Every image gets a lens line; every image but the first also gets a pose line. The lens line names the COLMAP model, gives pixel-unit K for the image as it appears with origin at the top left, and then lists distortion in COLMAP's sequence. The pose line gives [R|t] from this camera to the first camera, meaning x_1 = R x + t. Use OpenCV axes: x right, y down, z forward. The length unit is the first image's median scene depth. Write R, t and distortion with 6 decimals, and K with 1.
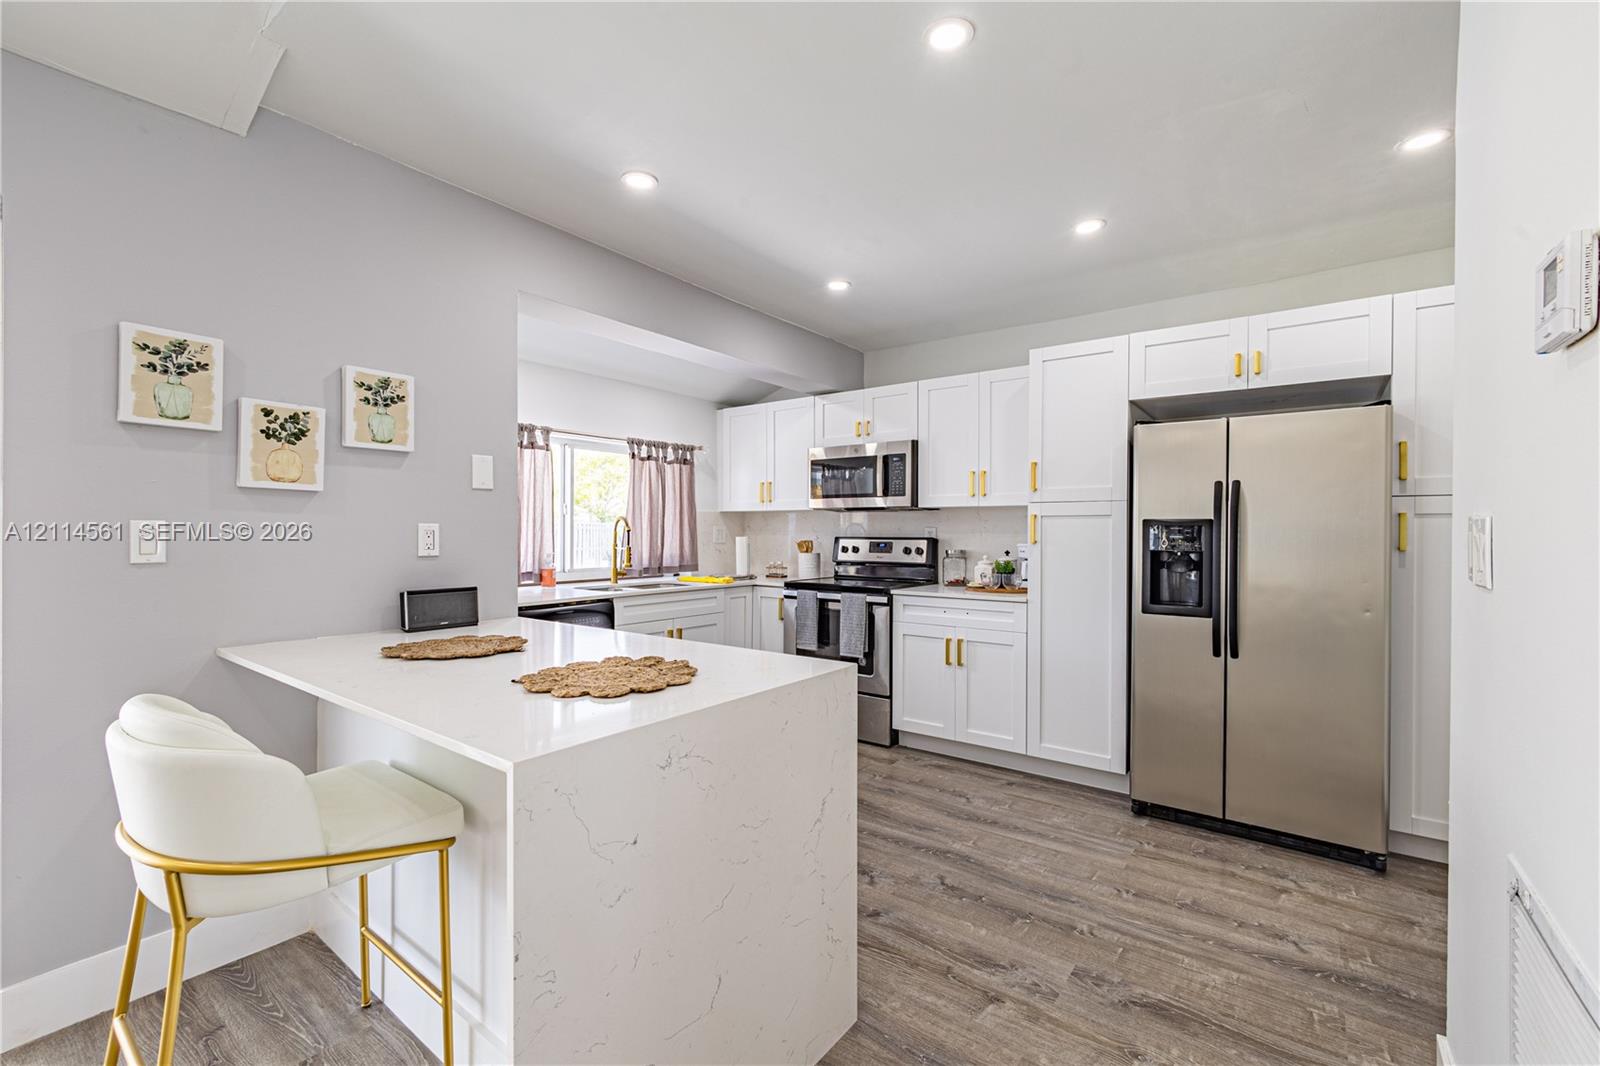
lens RADIAL K [[675.3, 0, 797.5], [0, 675.3, 535.6], [0, 0, 1]] dist [-0.002289, -0.000472]
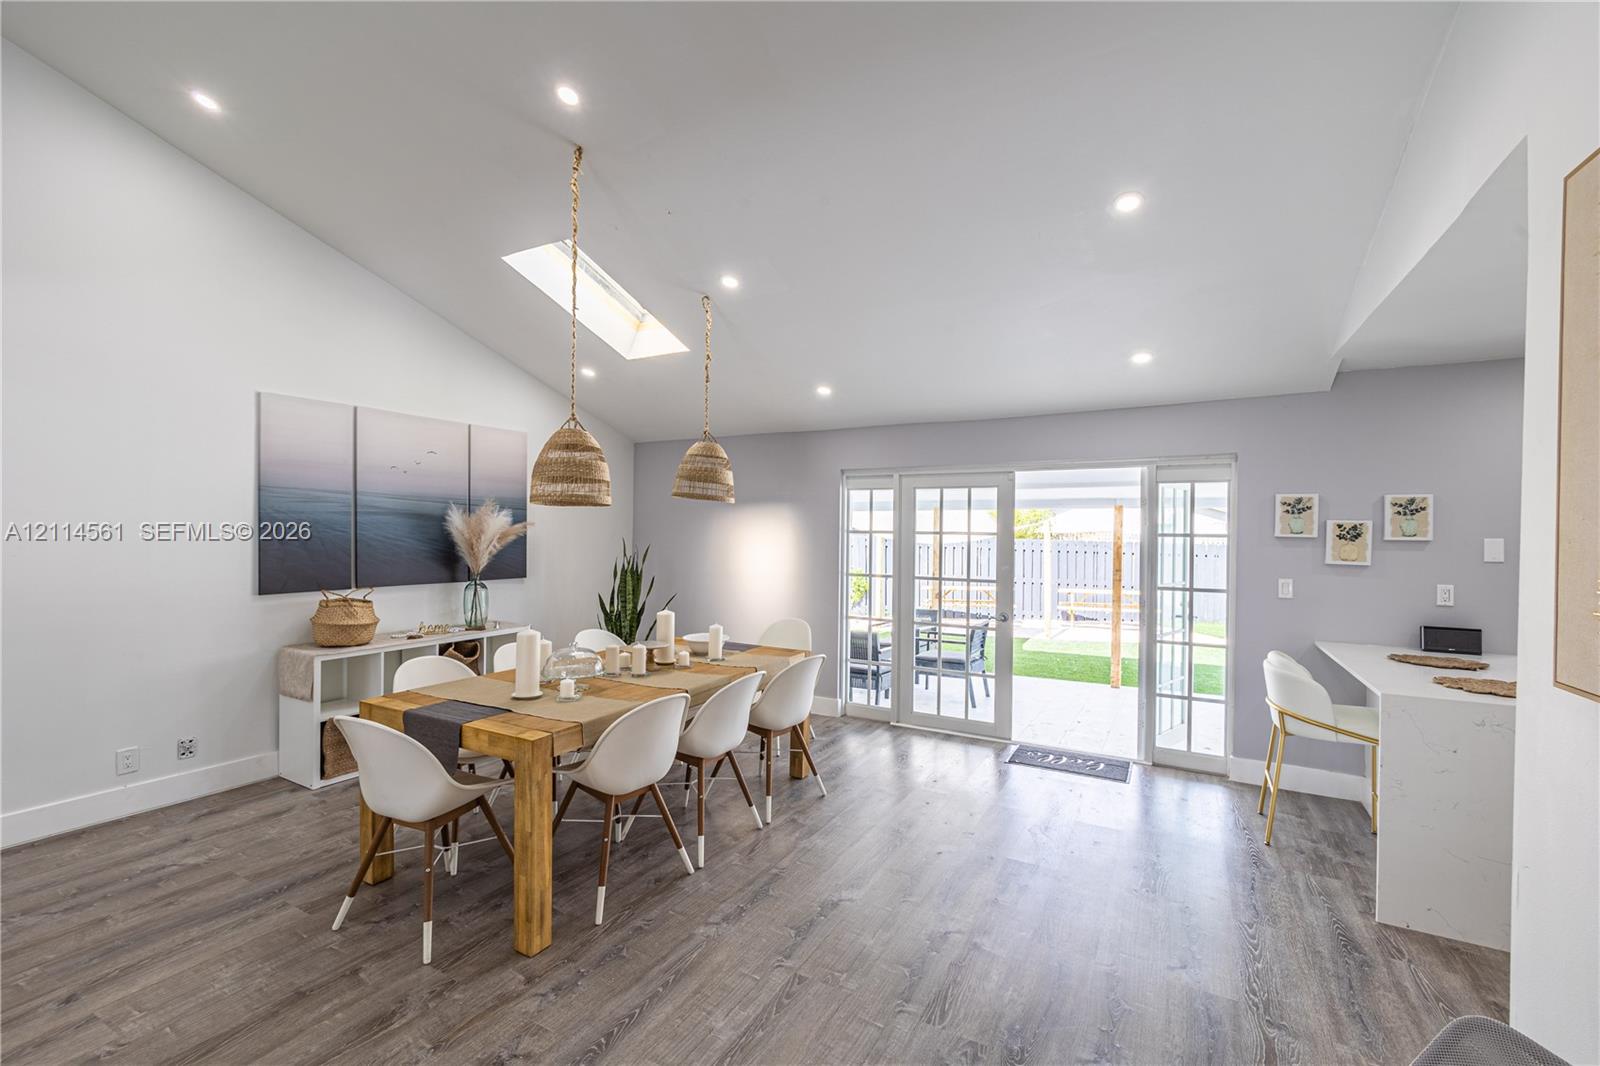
lens RADIAL K [[675.3, 0, 797.5], [0, 675.3, 535.6], [0, 0, 1]] dist [-0.002289, -0.000472]
pose [[0.132062, -0.000273, -0.991241, 0.879413], [-0.015094, 0.999883, -0.002286, -0.115669], [0.991126, 0.015264, 0.132043, -0.764328]]
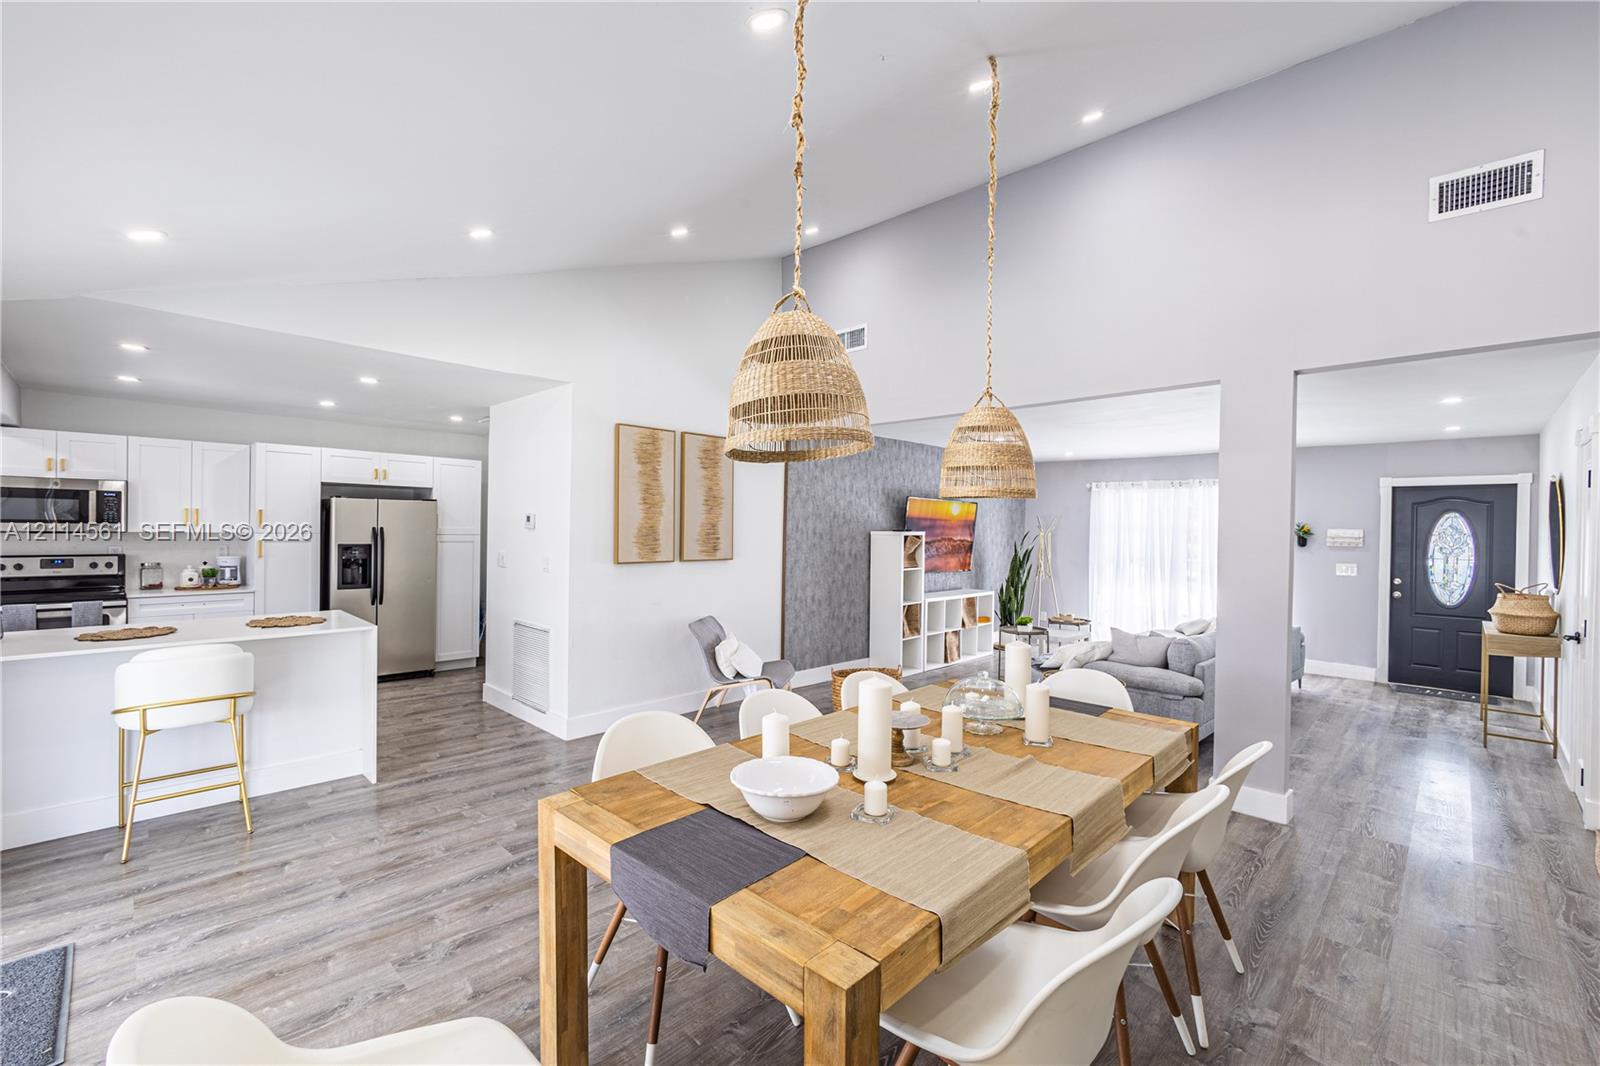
lens RADIAL K [[675.3, 0, 797.5], [0, 675.3, 535.6], [0, 0, 1]] dist [-0.002289, -0.000472]
pose [[0.130970, -0.014654, 0.991278, -1.798035], [-0.008223, 0.999840, 0.015867, -0.125289], [-0.991352, -0.010230, 0.130829, -0.885016]]
